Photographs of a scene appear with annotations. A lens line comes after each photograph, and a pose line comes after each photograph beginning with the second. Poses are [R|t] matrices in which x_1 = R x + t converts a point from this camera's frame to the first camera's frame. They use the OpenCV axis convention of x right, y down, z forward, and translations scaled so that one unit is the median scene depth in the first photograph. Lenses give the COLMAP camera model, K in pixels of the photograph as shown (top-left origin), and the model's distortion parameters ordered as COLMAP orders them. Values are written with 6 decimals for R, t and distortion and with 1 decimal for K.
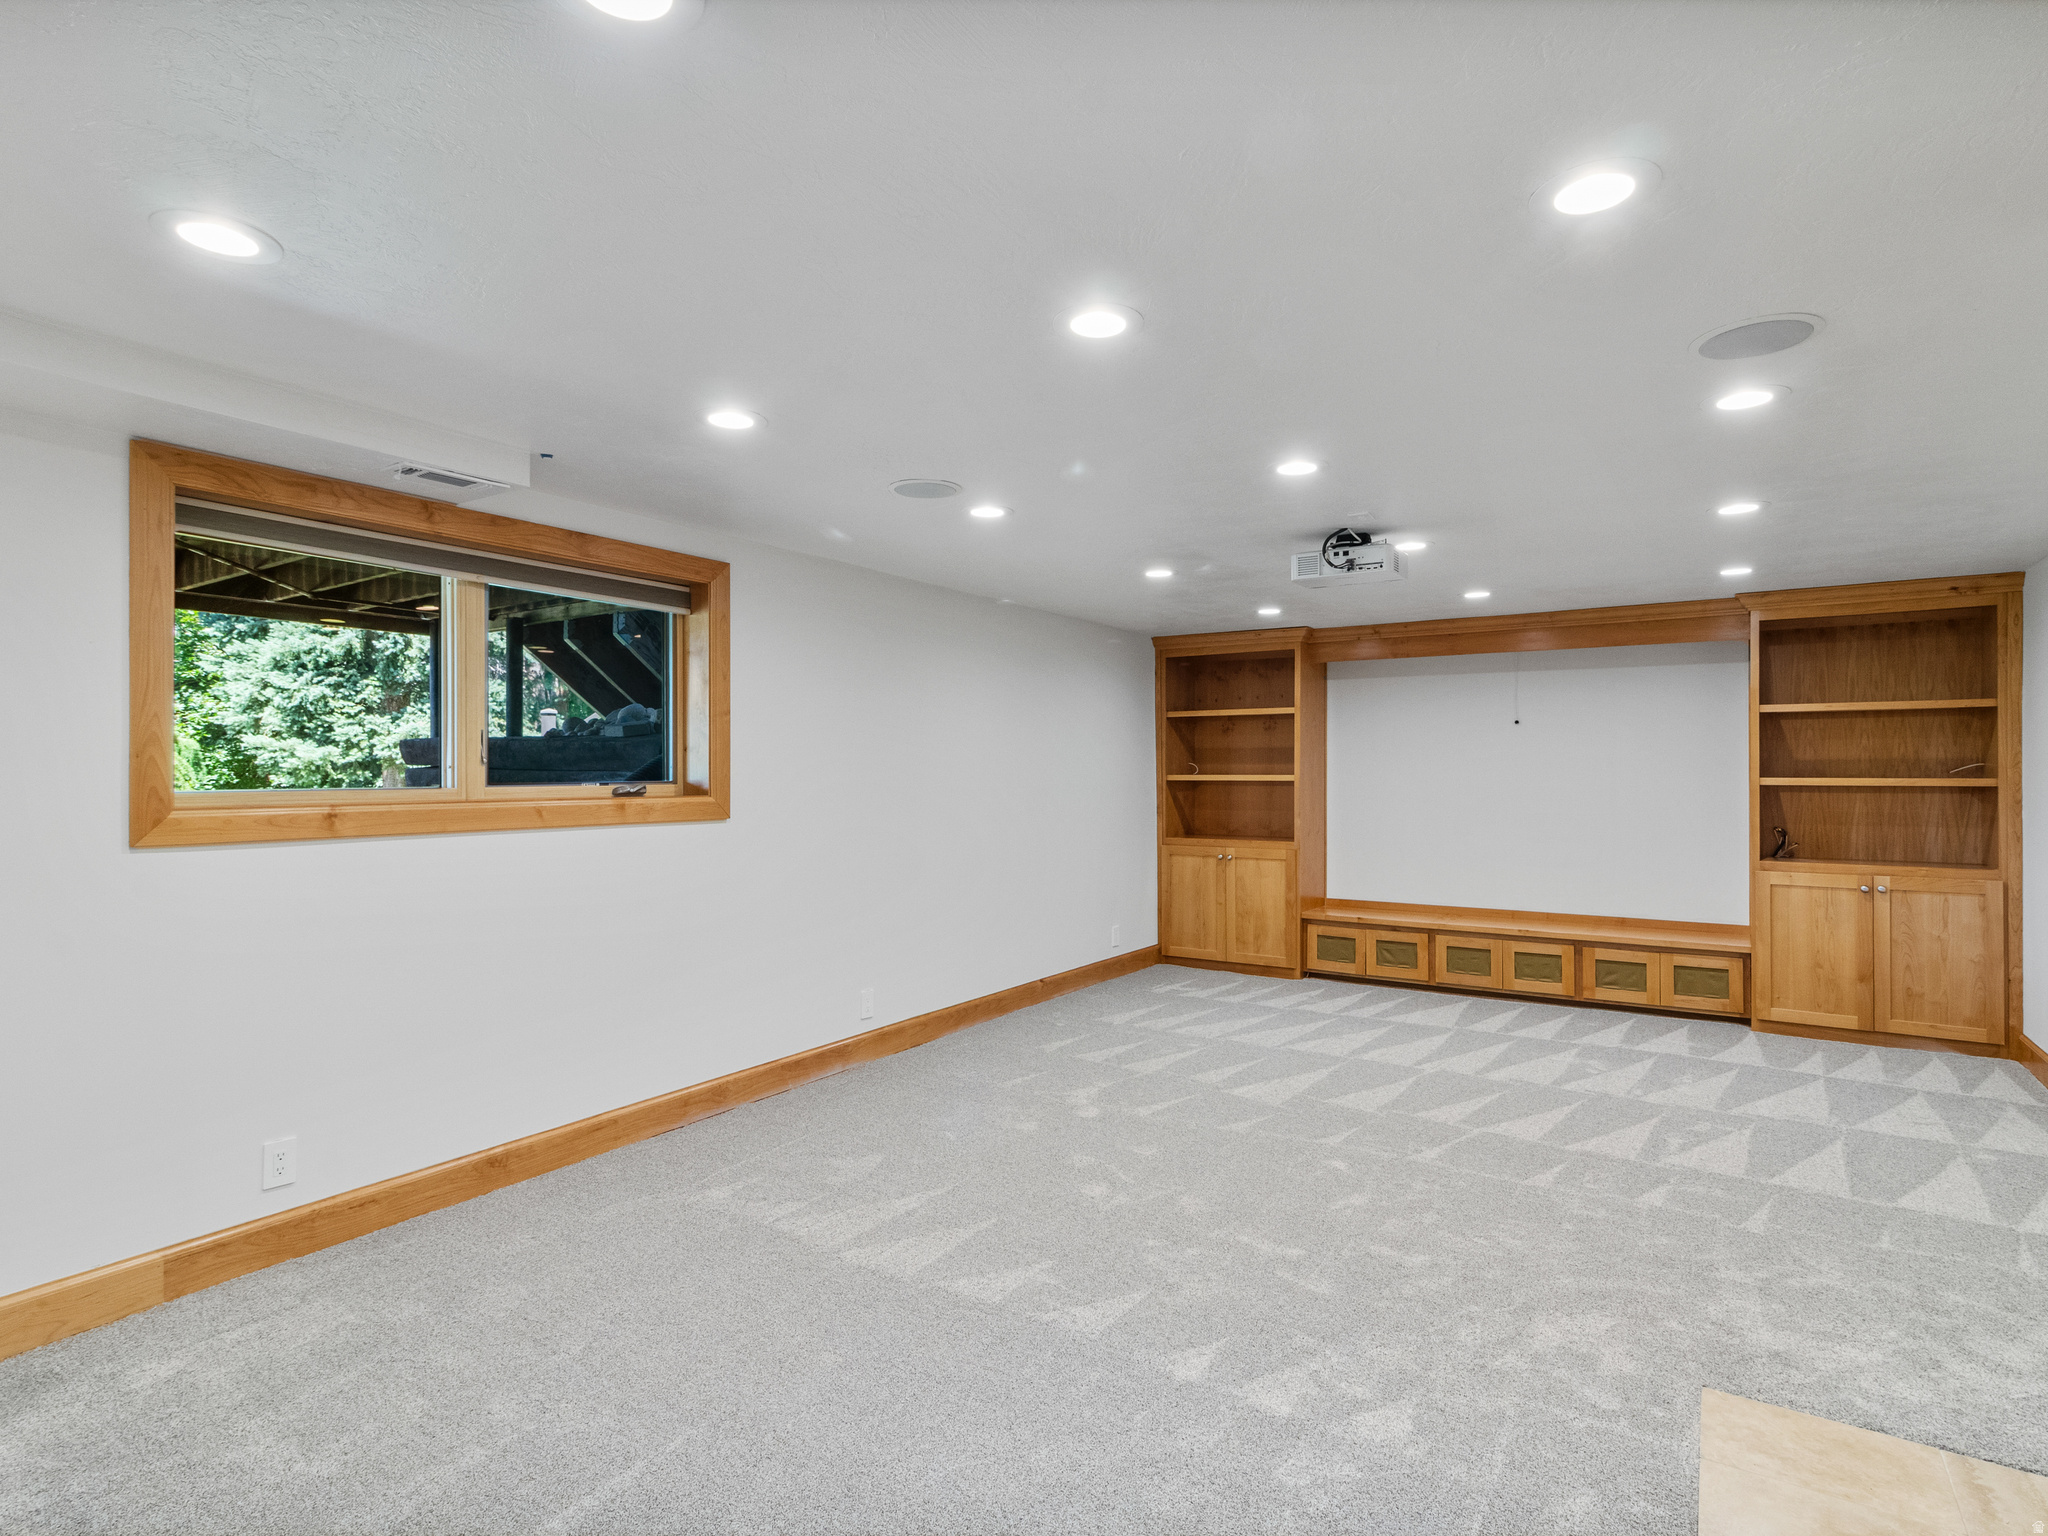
lens RADIAL K [[1069.1, 0, 1031.4], [0, 1069.1, 752.4], [0, 0, 1]] dist [-0.001892, -0.000580]
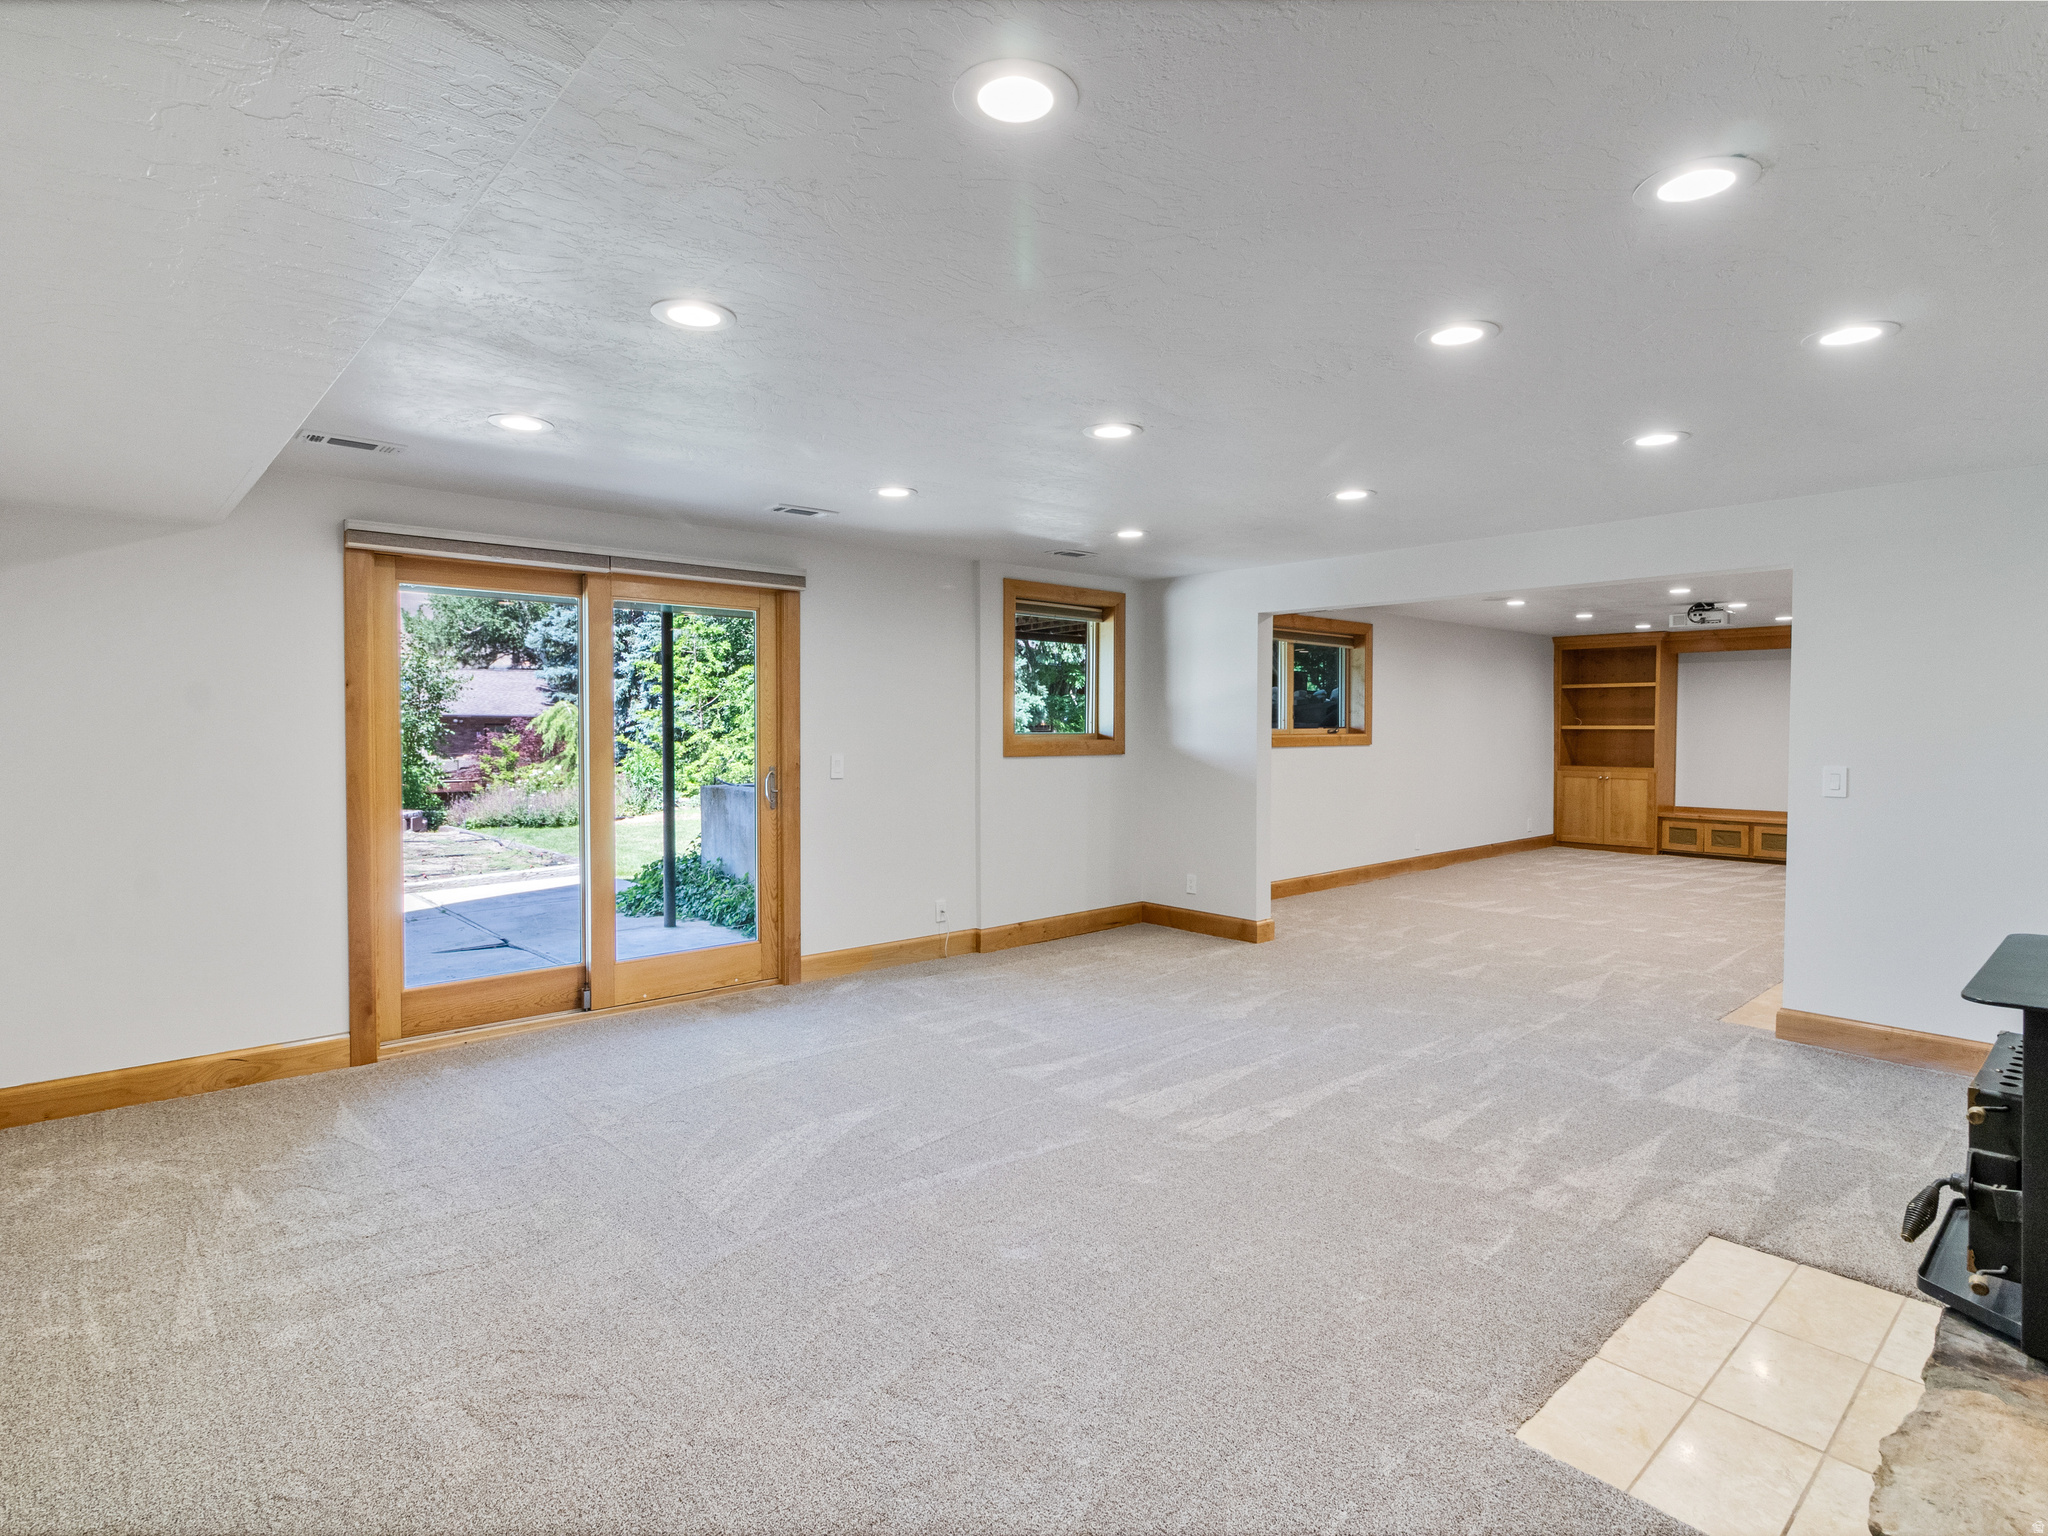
lens RADIAL K [[1069.1, 0, 1024.1], [0, 1069.1, 755.8], [0, 0, 1]] dist [-0.001892, -0.000580]
pose [[0.967190, 0.003460, -0.254030, -0.258011], [0.006927, 0.999176, 0.039986, -0.003243], [0.253959, -0.040434, 0.966369, -0.774489]]
